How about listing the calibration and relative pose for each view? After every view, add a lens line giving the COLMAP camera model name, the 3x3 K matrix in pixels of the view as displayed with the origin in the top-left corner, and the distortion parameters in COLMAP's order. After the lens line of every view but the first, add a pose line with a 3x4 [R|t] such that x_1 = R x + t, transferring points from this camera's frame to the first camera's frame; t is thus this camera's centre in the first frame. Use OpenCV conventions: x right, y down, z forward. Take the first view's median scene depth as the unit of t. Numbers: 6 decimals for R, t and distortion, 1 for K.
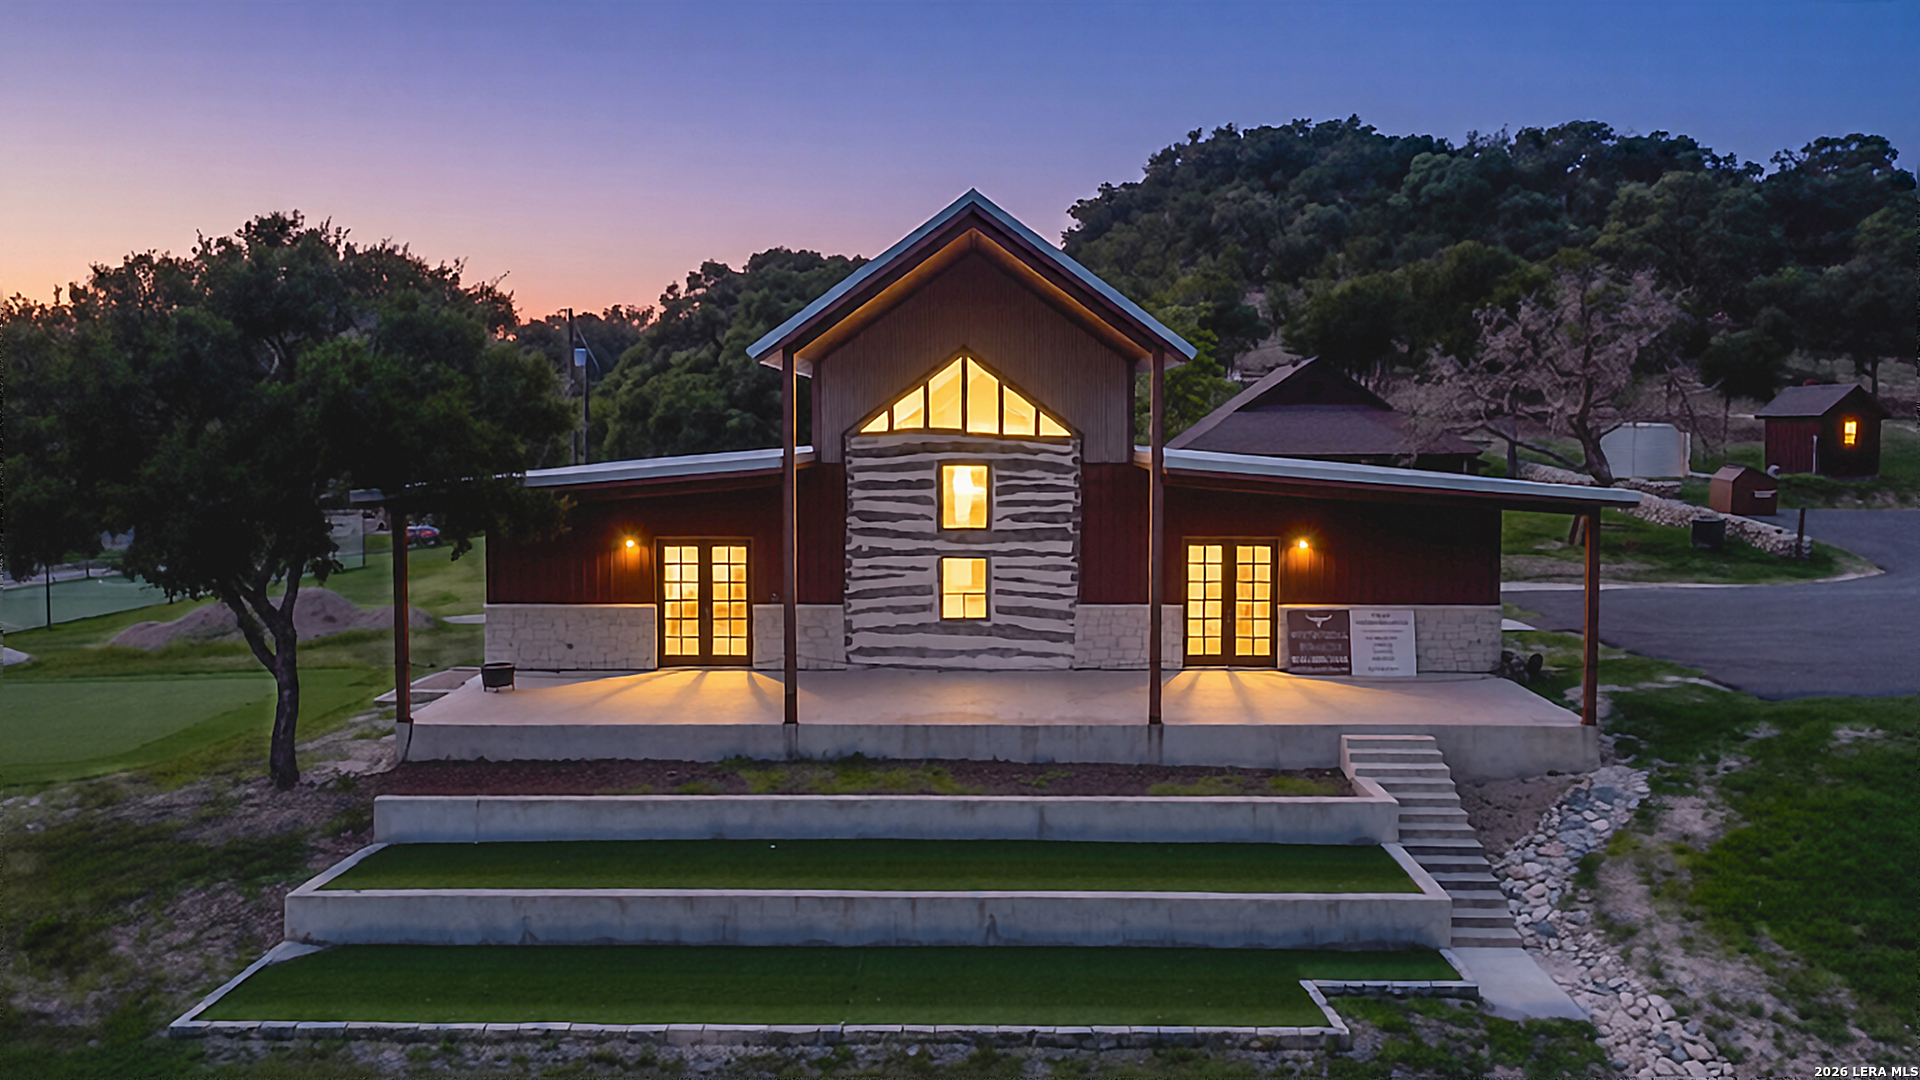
lens RADIAL K [[1687.2, 0, 960.0], [0, 1687.2, 540.0], [0, 0, 1]] dist [-0.000525, -0.080328]
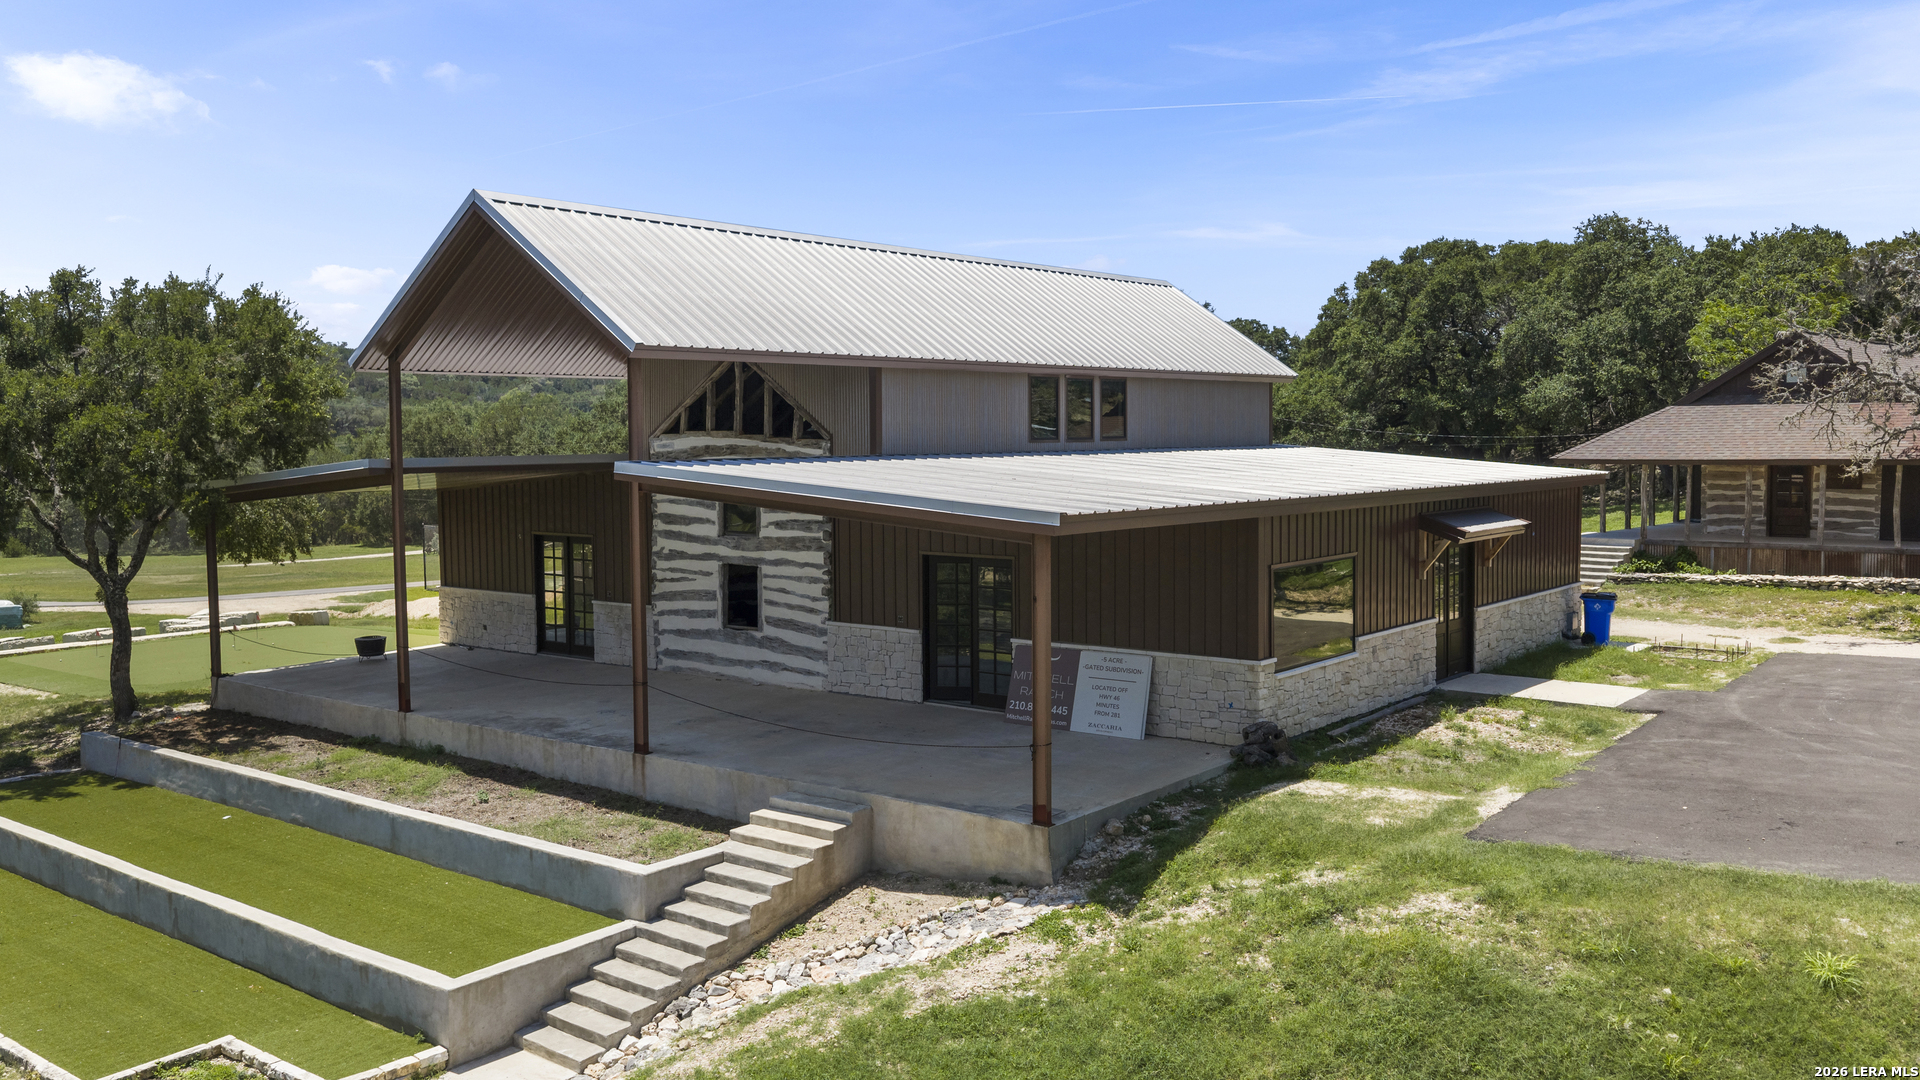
lens RADIAL K [[1590.6, 0, 961.5], [0, 1590.6, 536.9], [0, 0, 1]] dist [0.028219, -0.060237]
pose [[0.782725, 0.034424, -0.621415, 0.666708], [-0.035056, 0.999323, 0.011203, -0.019931], [0.621380, 0.013015, 0.783401, 0.364724]]
